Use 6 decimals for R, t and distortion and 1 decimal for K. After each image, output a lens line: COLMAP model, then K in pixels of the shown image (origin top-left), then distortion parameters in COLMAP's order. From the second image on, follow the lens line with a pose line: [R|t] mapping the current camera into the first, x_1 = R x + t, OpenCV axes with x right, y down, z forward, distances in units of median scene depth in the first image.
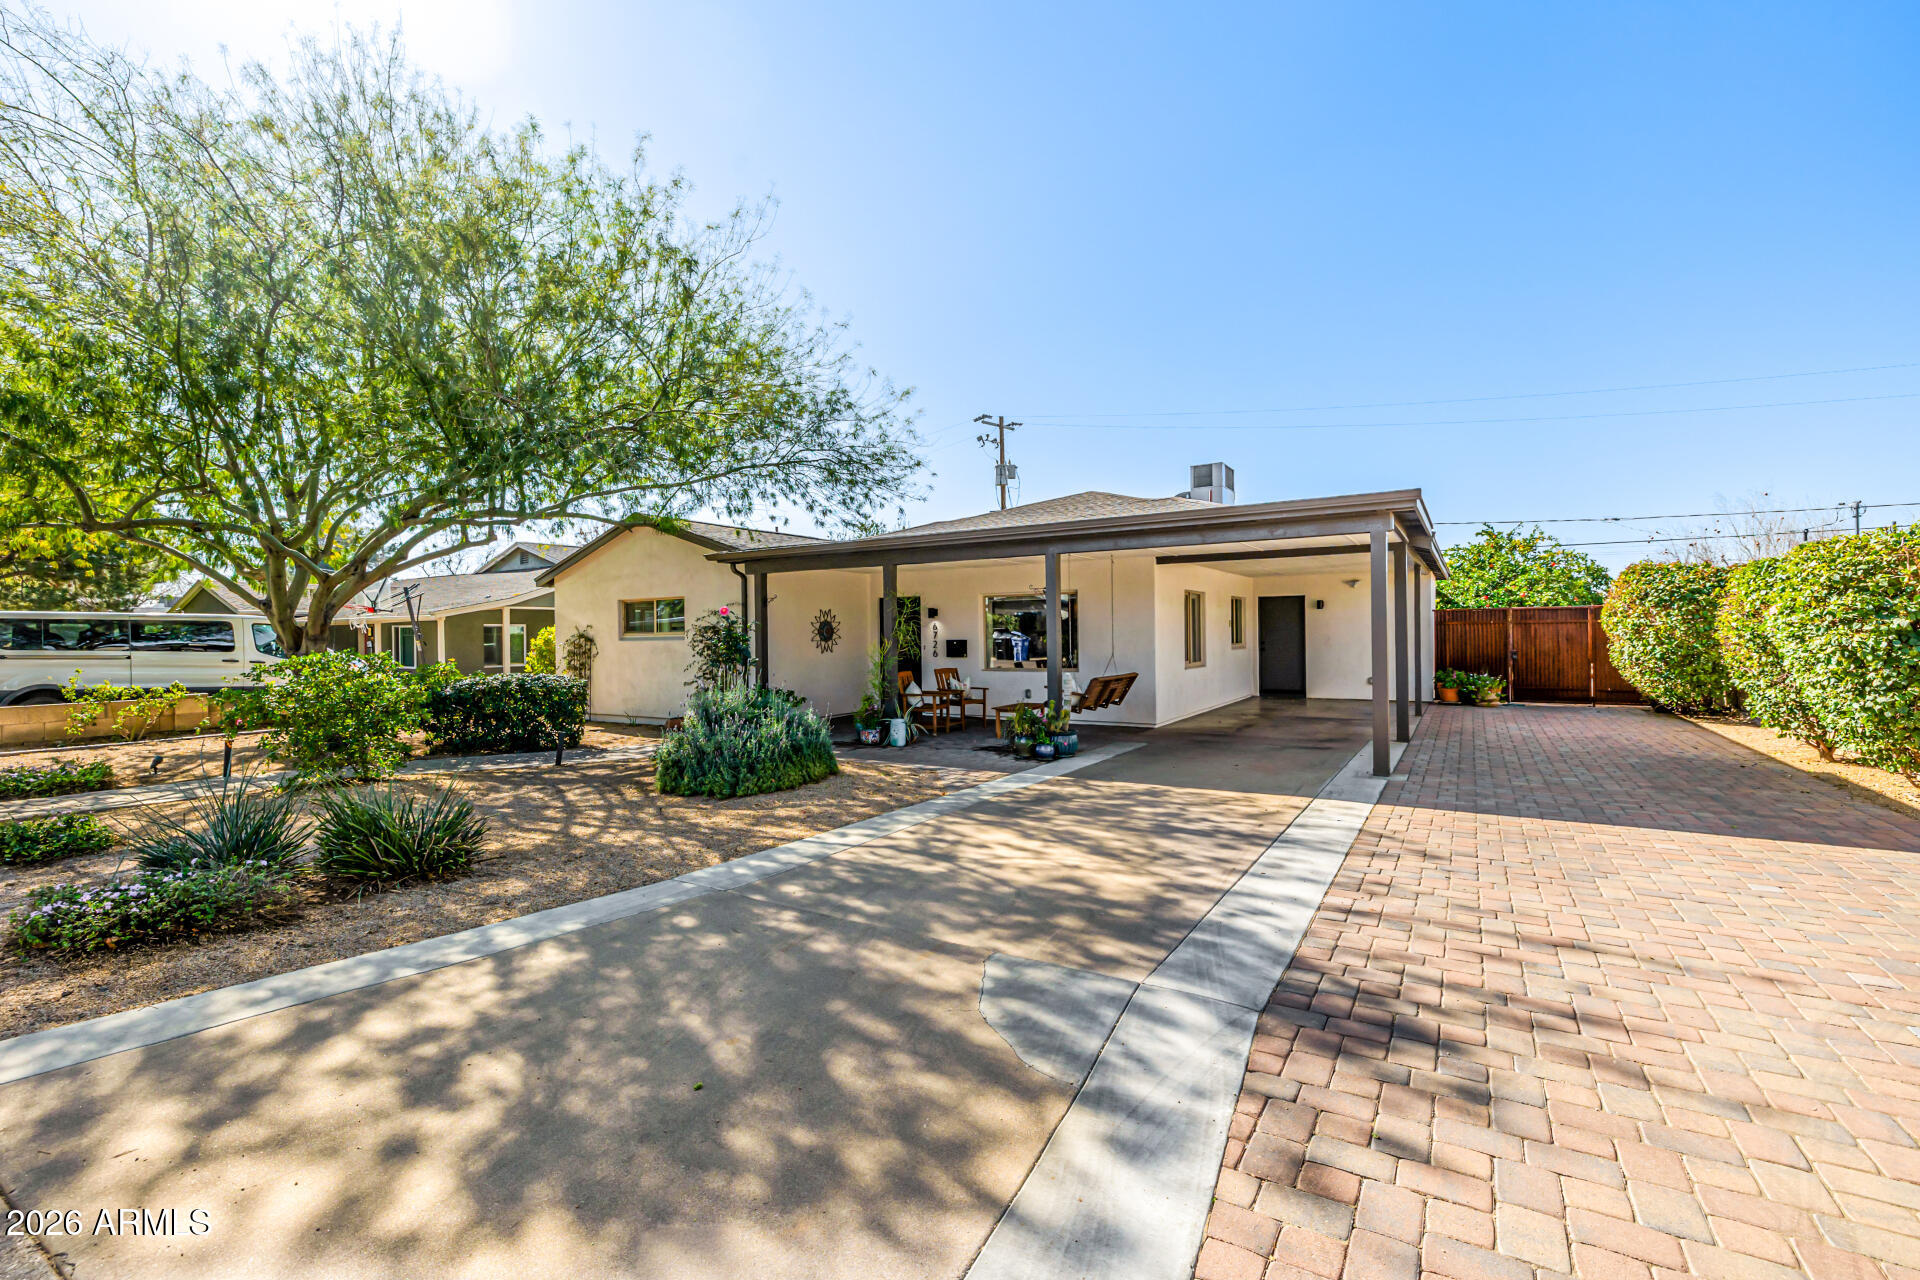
lens RADIAL K [[819.8, 0, 961.8], [0, 819.8, 636.4], [0, 0, 1]] dist [0.003132, 0.000798]
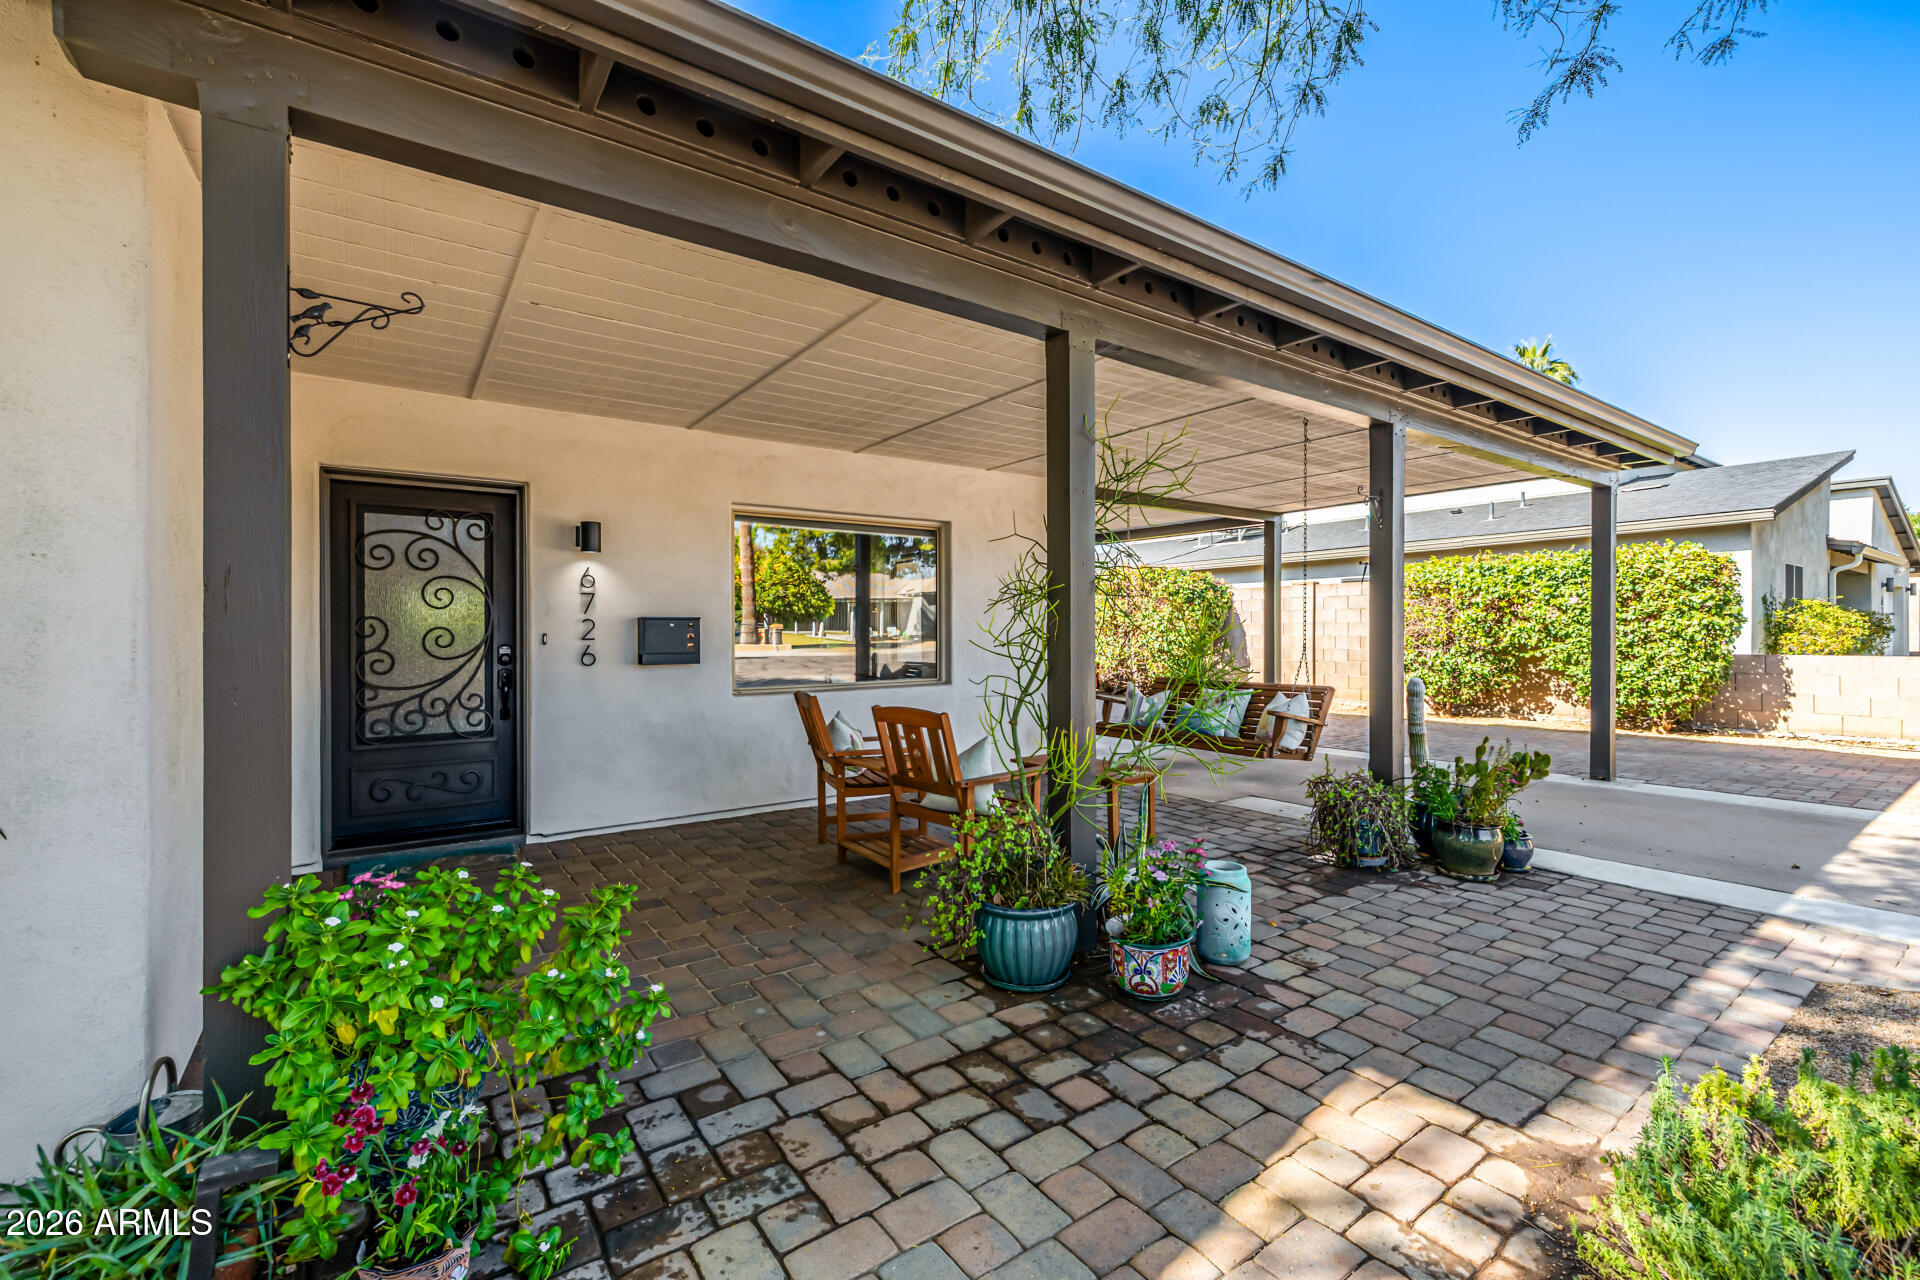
lens RADIAL K [[819.8, 0, 961.0], [0, 819.8, 636.6], [0, 0, 1]] dist [0.003132, 0.000798]
pose [[0.381641, 0.004236, 0.924301, -0.311072], [0.002736, 0.999980, -0.005713, 0.016012], [-0.924307, 0.004709, 0.381621, 0.777446]]
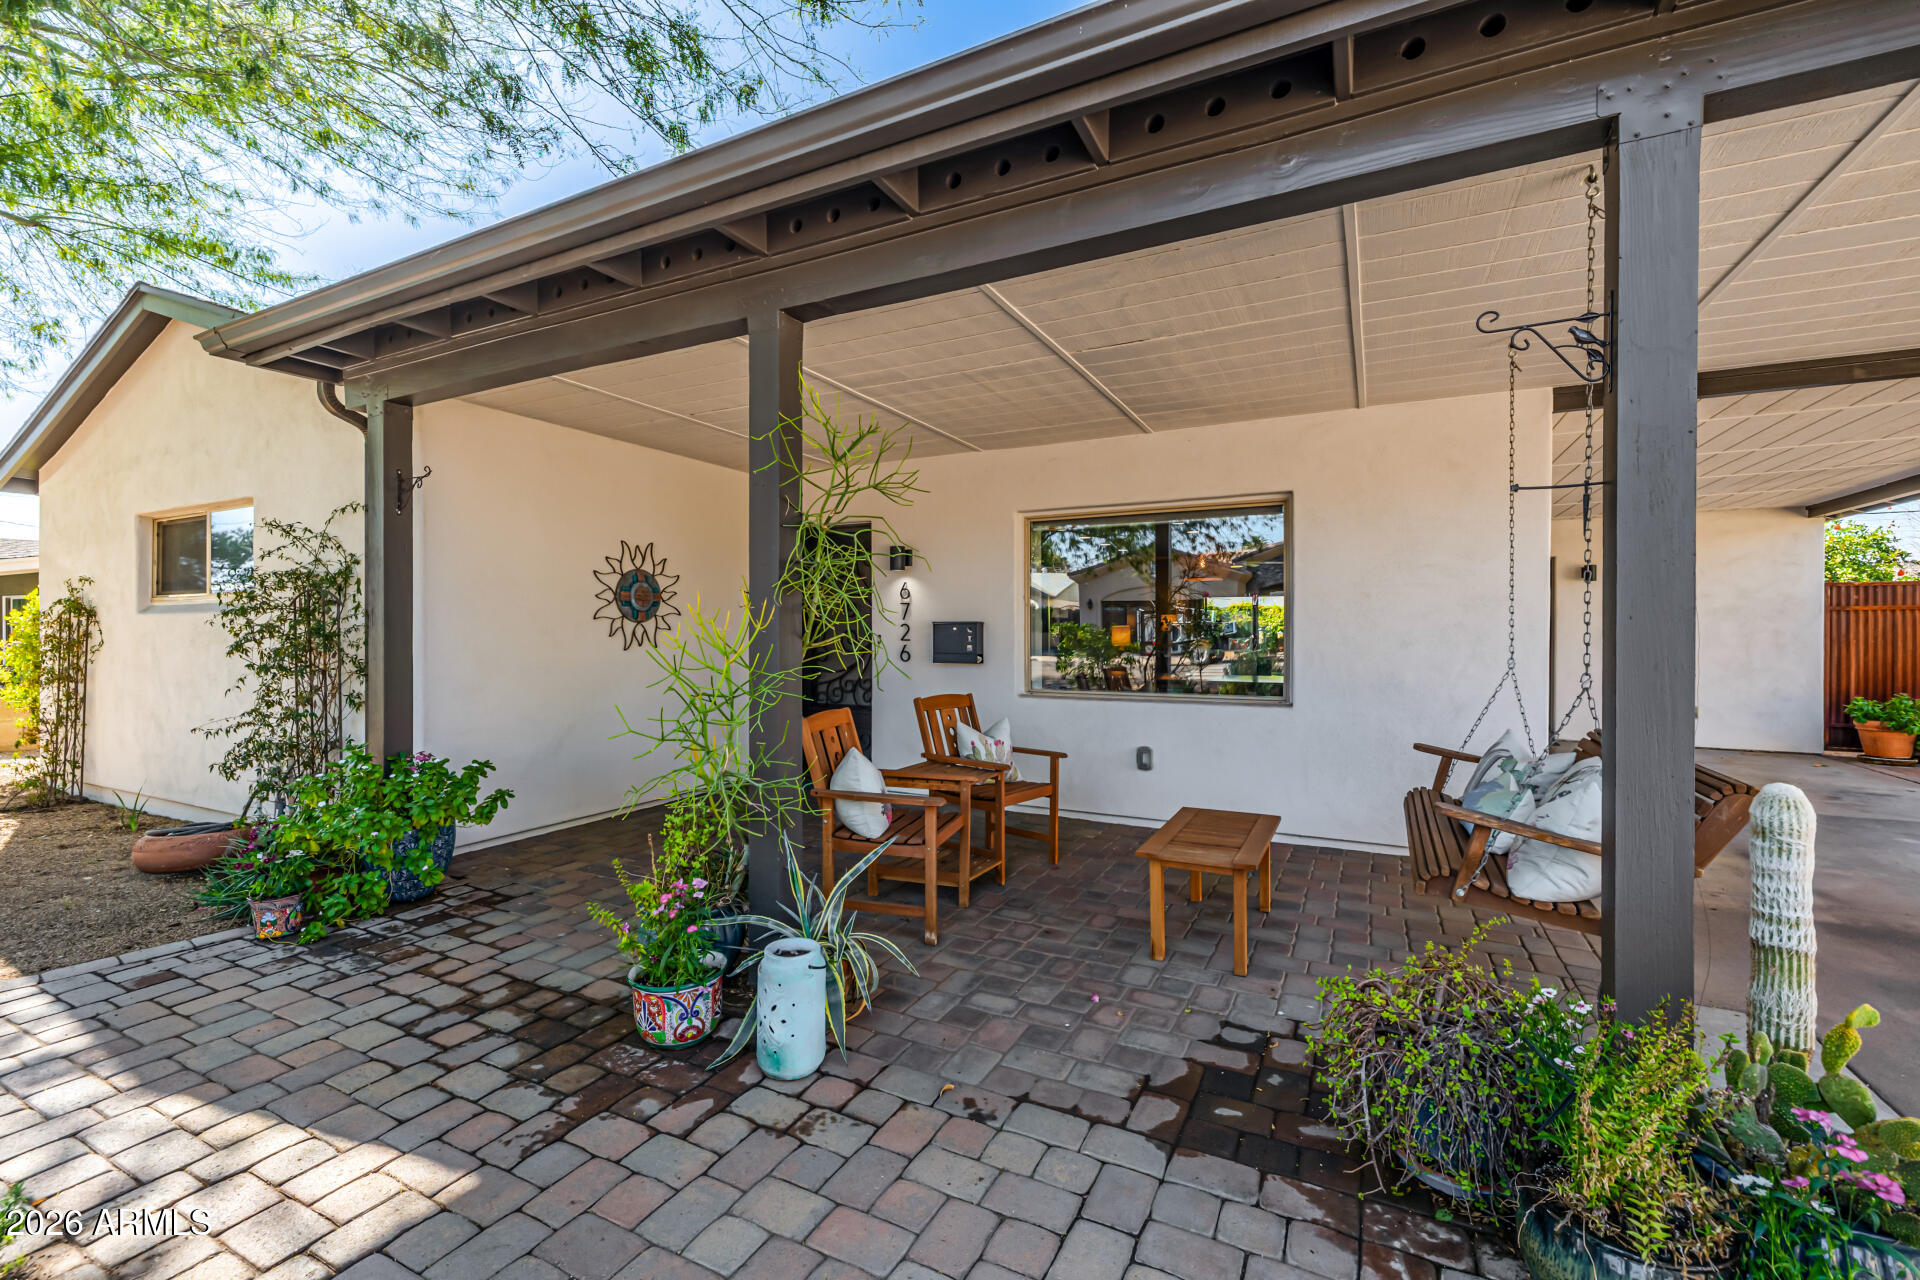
lens RADIAL K [[819.8, 0, 952.2], [0, 819.8, 633.0], [0, 0, 1]] dist [0.003132, 0.000798]
pose [[0.997508, 0.014830, 0.068978, -0.040179], [-0.014675, 0.999889, -0.002748, 0.011563], [-0.069011, 0.001729, 0.997614, 0.613681]]
